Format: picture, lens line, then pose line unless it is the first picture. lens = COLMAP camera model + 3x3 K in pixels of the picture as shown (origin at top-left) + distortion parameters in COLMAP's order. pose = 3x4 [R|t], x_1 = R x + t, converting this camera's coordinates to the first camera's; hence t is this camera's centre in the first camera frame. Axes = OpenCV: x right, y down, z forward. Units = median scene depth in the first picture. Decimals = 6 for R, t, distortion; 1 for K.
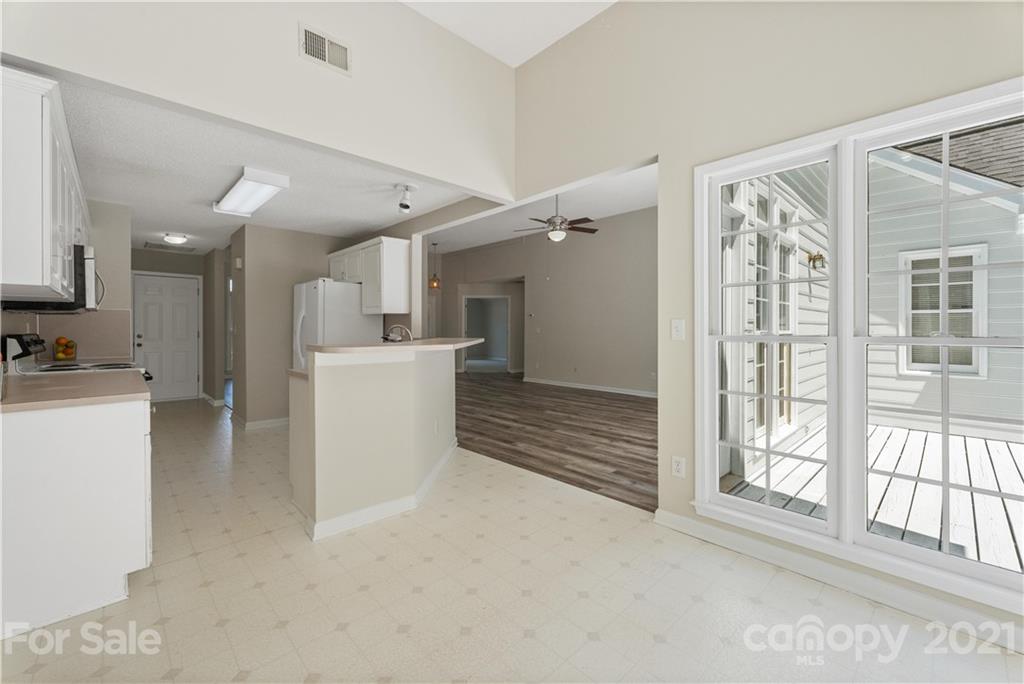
lens RADIAL K [[422.6, 0, 505.6], [0, 422.6, 328.6], [0, 0, 1]] dist [-0.000037, -0.001326]
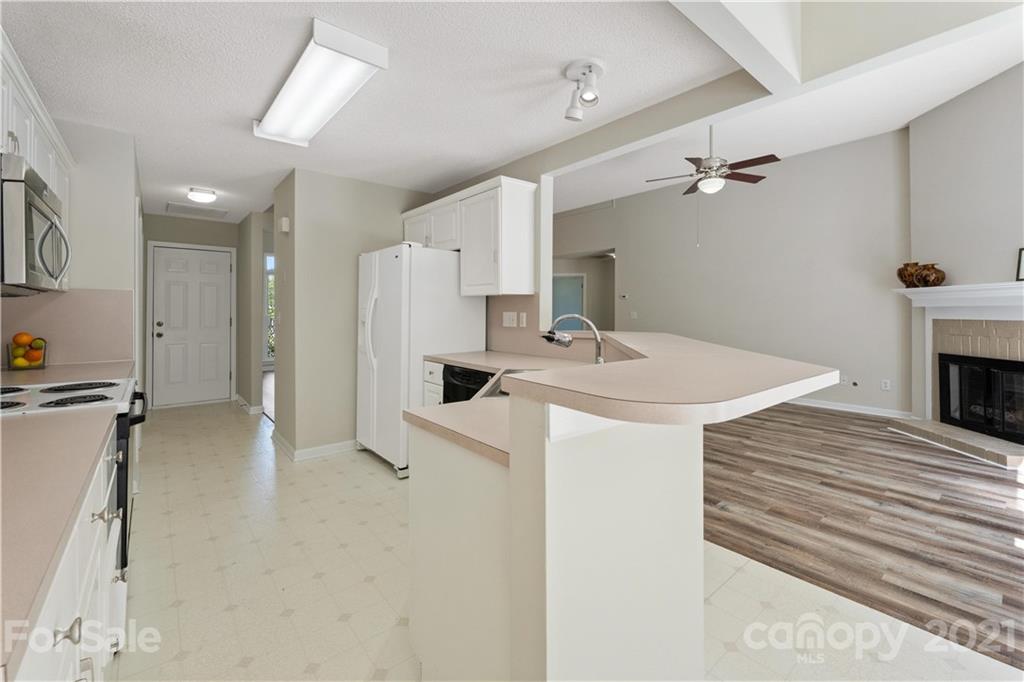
lens RADIAL K [[422.6, 0, 499.8], [0, 422.6, 306.3], [0, 0, 1]] dist [-0.000037, -0.001326]
pose [[0.998024, -0.000604, -0.062831, -0.231156], [0.000064, 0.999963, -0.008610, -0.010935], [0.062834, 0.008589, 0.997987, 0.319552]]
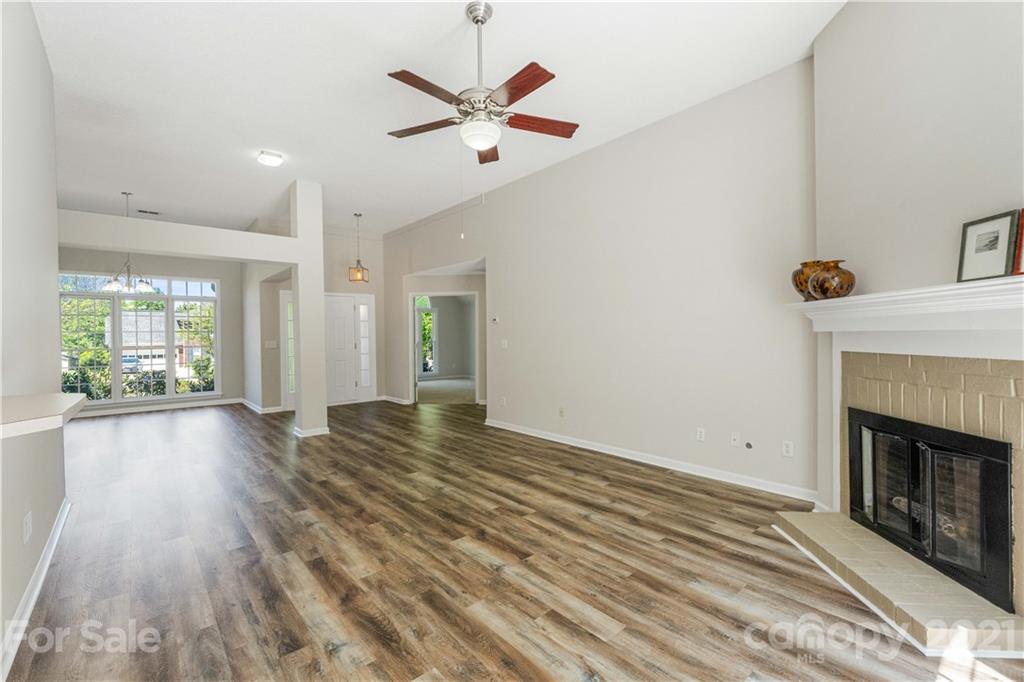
lens RADIAL K [[436.4, 0, 508.8], [0, 436.4, 341.2], [0, 0, 1]] dist [-0.001796, -0.000236]
pose [[0.999082, -0.014655, -0.040258, 0.200471], [0.015362, 0.999732, 0.017307, -0.021320], [0.039994, -0.017910, 0.999039, 0.669372]]
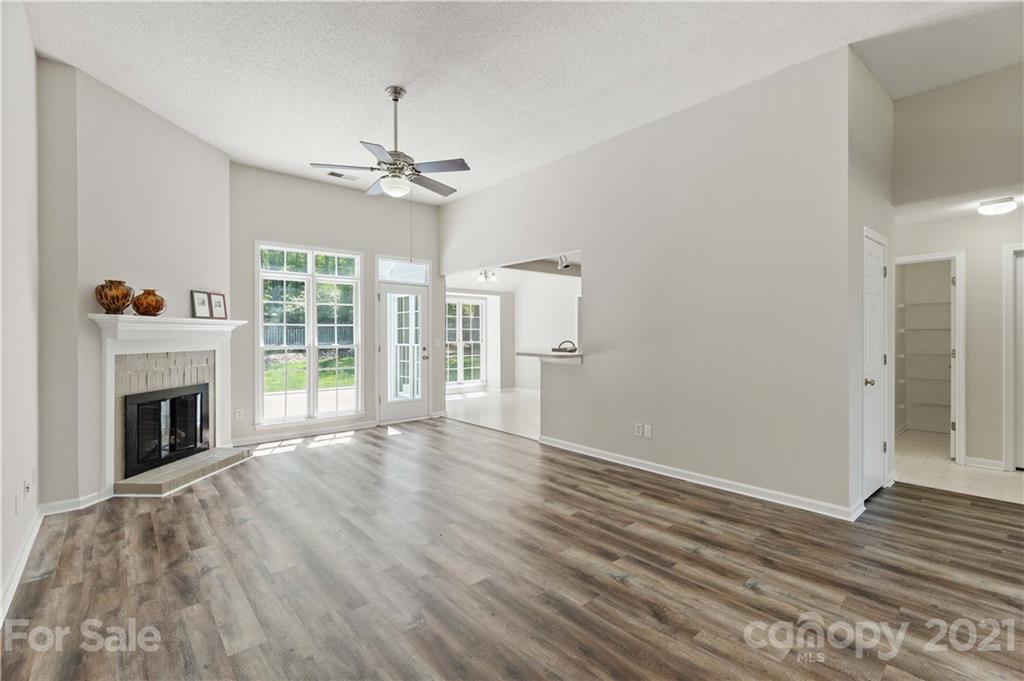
lens RADIAL K [[436.4, 0, 510.3], [0, 436.4, 334.6], [0, 0, 1]] dist [-0.001796, -0.000236]
pose [[-0.999786, 0.002721, 0.020508, -0.055467], [0.002705, 0.999996, -0.000822, -0.023318], [-0.020510, -0.000766, -0.999789, 1.928079]]
